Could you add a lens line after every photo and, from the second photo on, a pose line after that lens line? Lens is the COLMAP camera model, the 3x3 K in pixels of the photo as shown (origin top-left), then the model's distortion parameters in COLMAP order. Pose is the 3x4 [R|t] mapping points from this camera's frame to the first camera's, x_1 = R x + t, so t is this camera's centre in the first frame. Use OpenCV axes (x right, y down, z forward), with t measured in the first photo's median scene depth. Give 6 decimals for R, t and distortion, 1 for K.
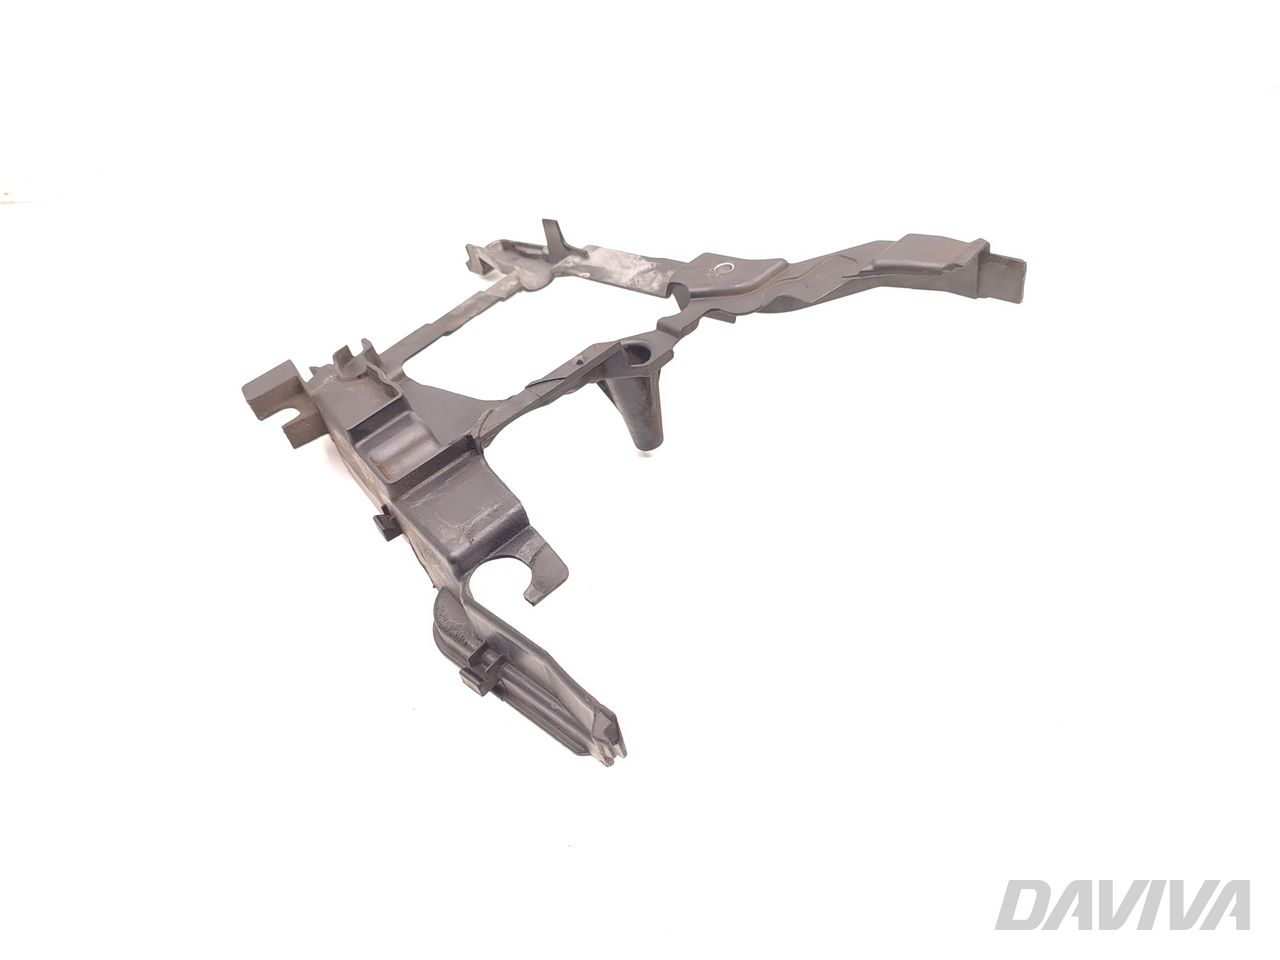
lens RADIAL K [[938.8, 0, 640.0], [0, 938.8, 480.0], [0, 0, 1]] dist [0.058606, -0.001340]
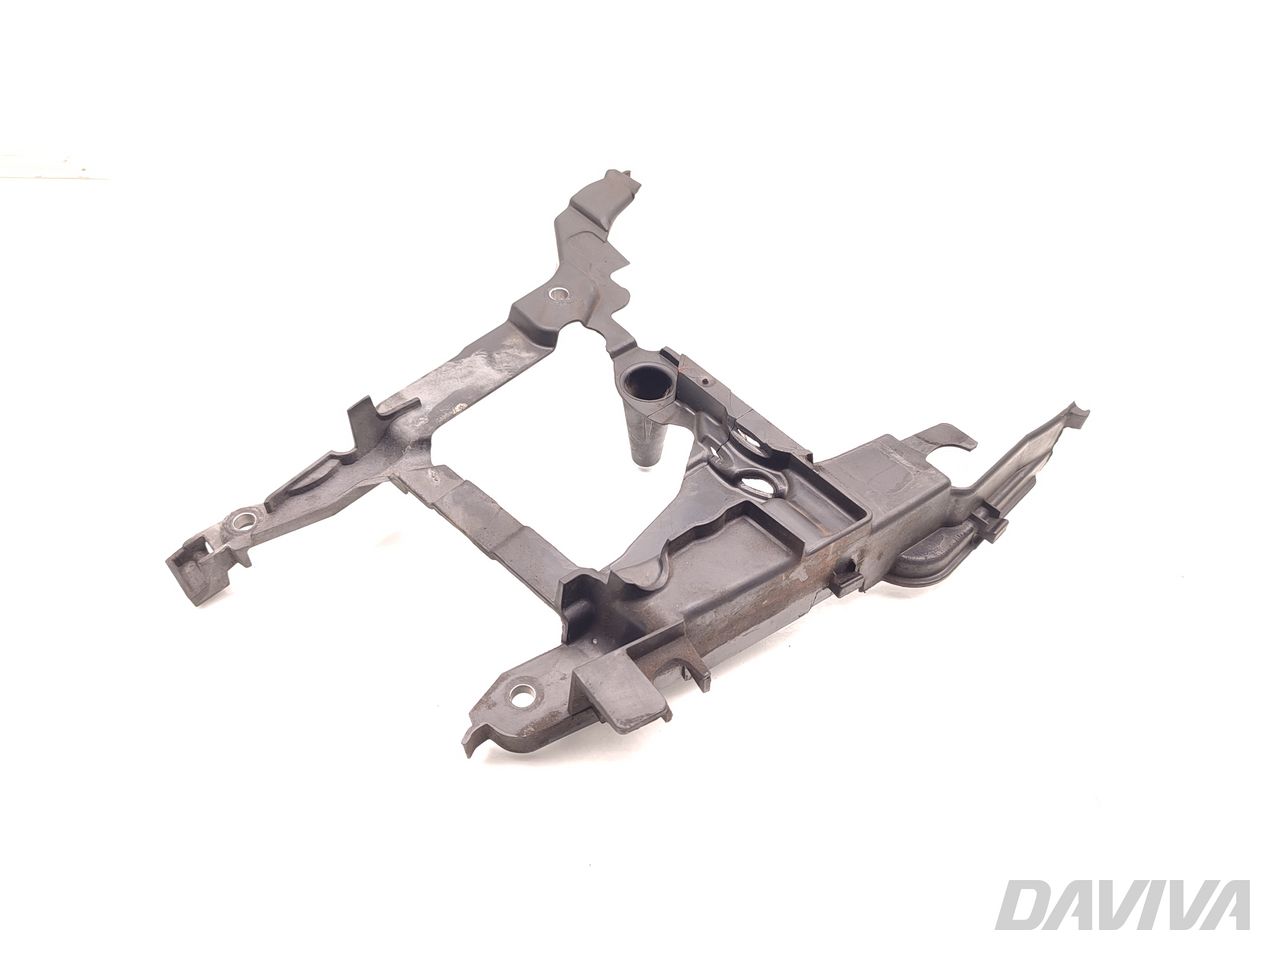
lens RADIAL K [[938.8, 0, 640.0], [0, 938.8, 480.0], [0, 0, 1]] dist [0.058606, -0.001340]
pose [[0.034901, -0.598023, 0.800719, -0.781308], [0.627919, 0.636436, 0.447958, -0.460919], [-0.777495, 0.487153, 0.397722, 0.578287]]
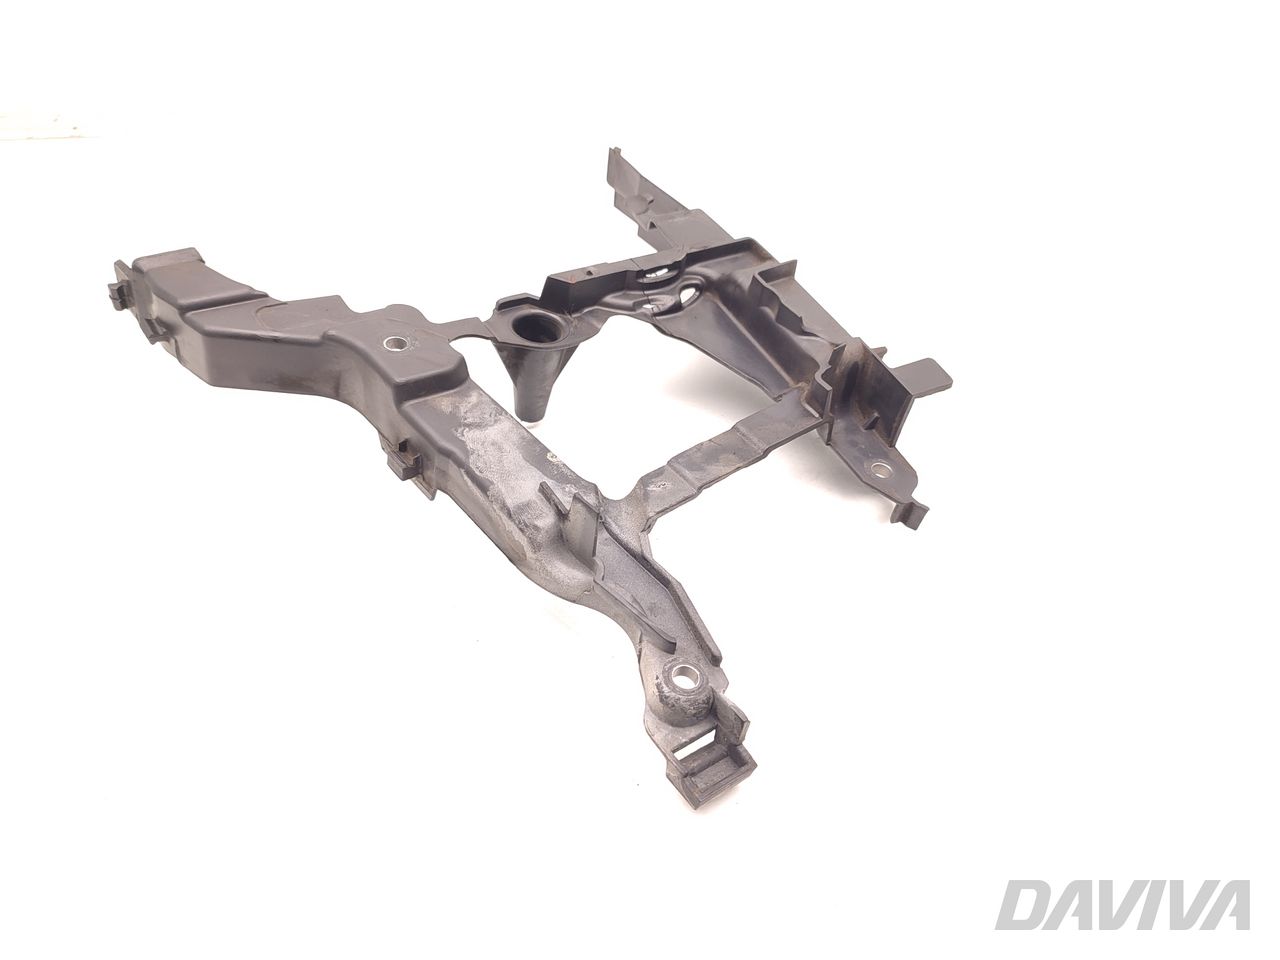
lens RADIAL K [[938.8, 0, 640.0], [0, 938.8, 480.0], [0, 0, 1]] dist [0.058606, -0.001340]
pose [[-0.990091, -0.049189, 0.131527, -0.223841], [0.124362, 0.127843, 0.983967, -0.932739], [-0.065215, 0.990574, -0.120459, 1.116932]]
